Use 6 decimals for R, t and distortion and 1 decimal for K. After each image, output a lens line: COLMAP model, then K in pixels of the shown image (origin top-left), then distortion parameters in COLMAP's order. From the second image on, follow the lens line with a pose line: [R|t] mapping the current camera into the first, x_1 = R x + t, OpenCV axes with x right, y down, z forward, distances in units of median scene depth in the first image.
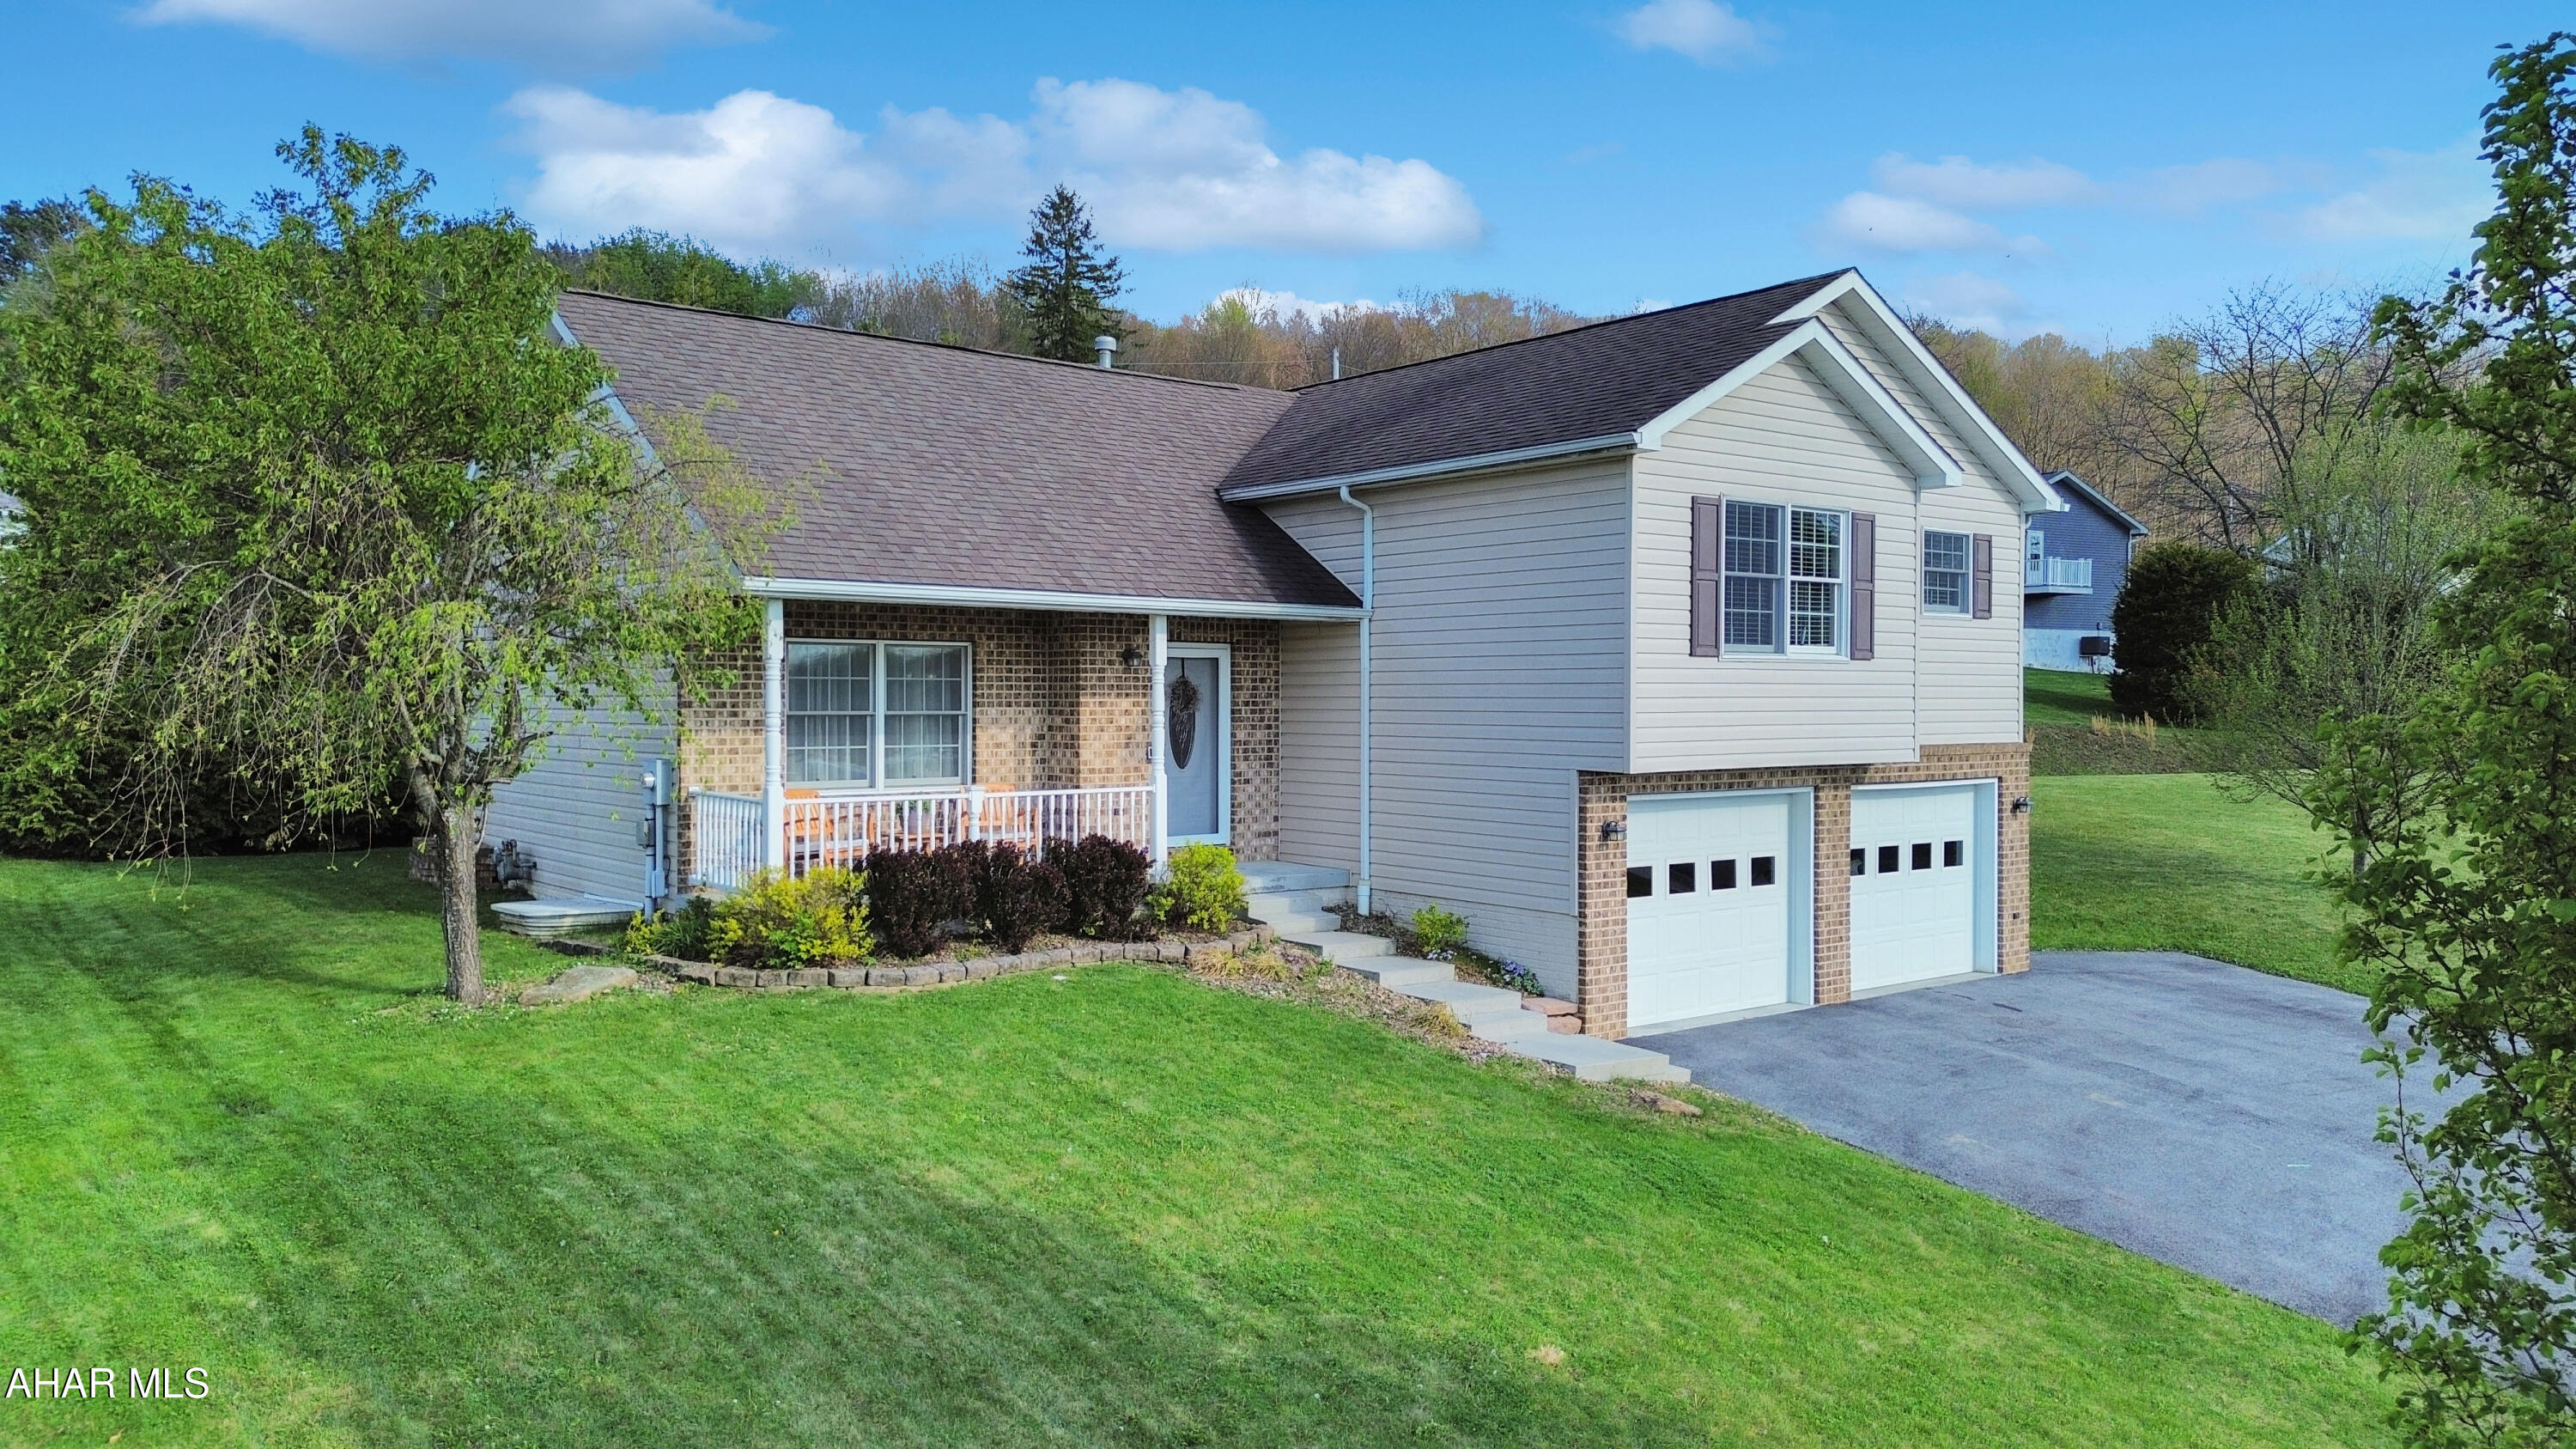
lens RADIAL K [[1775.9, 0, 1237.4], [0, 1775.9, 725.4], [0, 0, 1]] dist [0.014086, 0.003881]
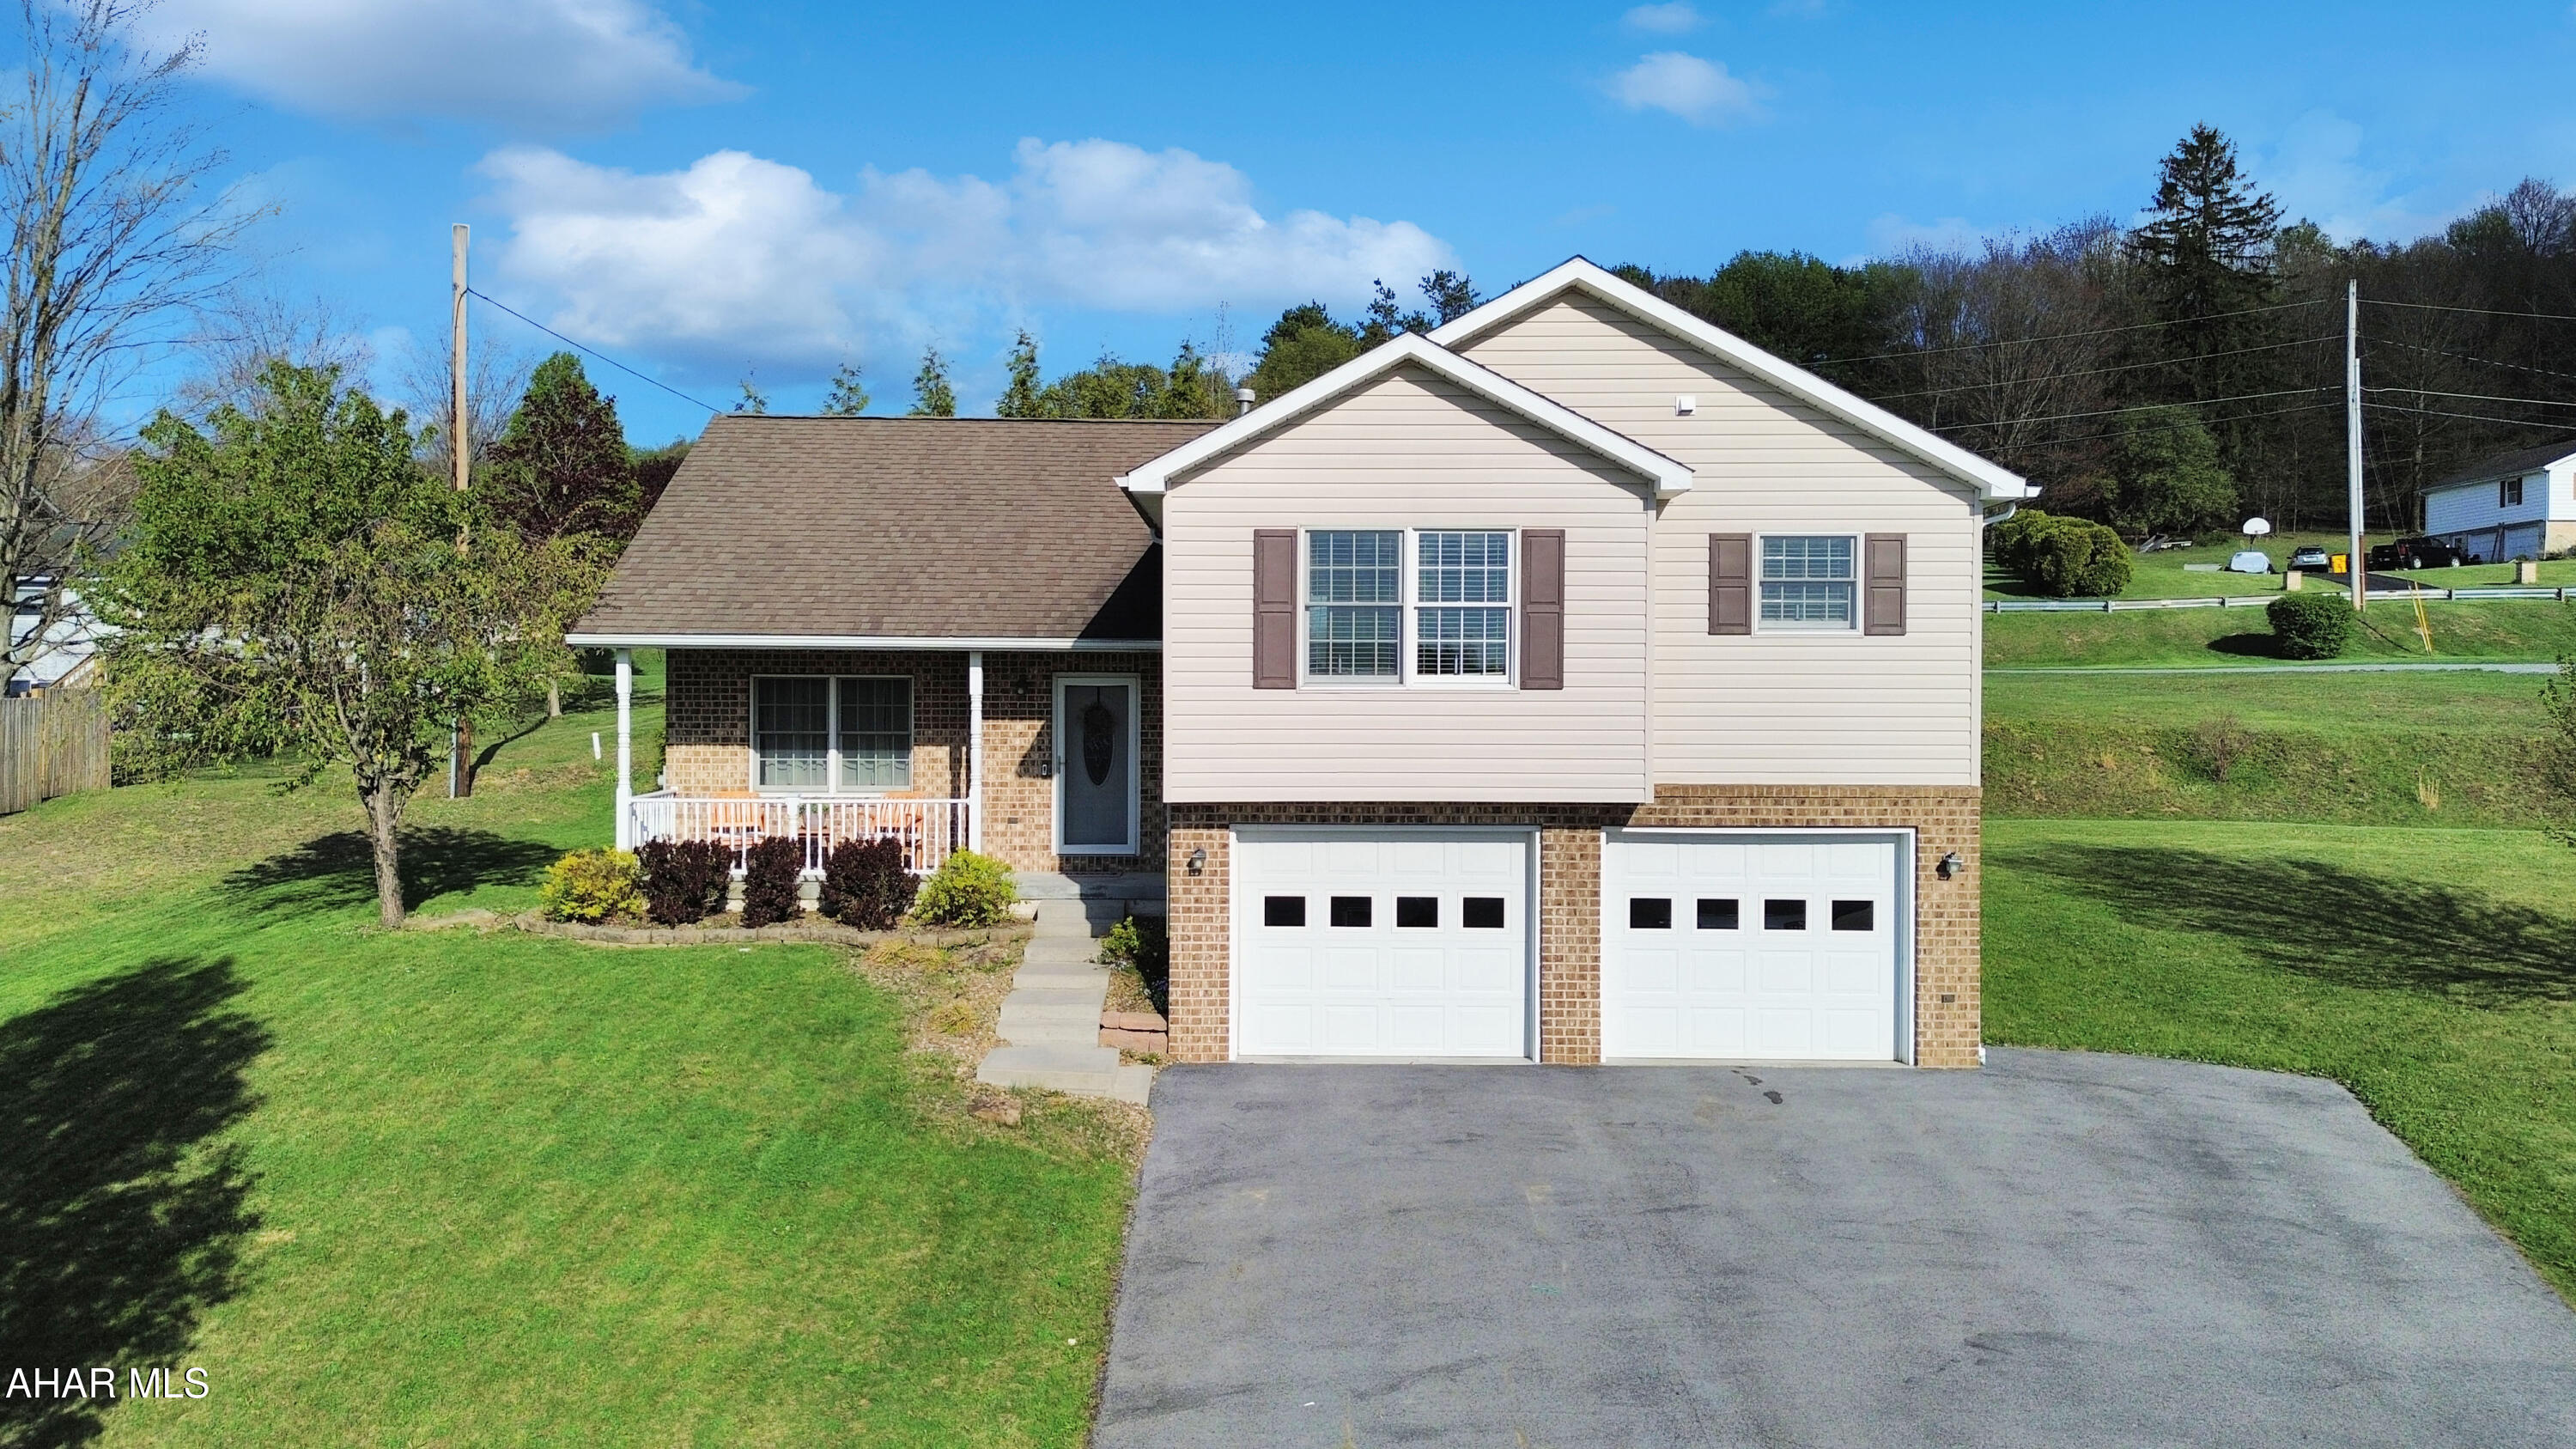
lens RADIAL K [[1775.9, 0, 1273.6], [0, 1775.9, 727.1], [0, 0, 1]] dist [0.014086, 0.003881]
pose [[0.800408, 0.012059, -0.599334, 0.860598], [-0.012455, 0.999916, 0.003486, -0.020521], [0.599326, 0.004675, 0.800491, 0.203283]]
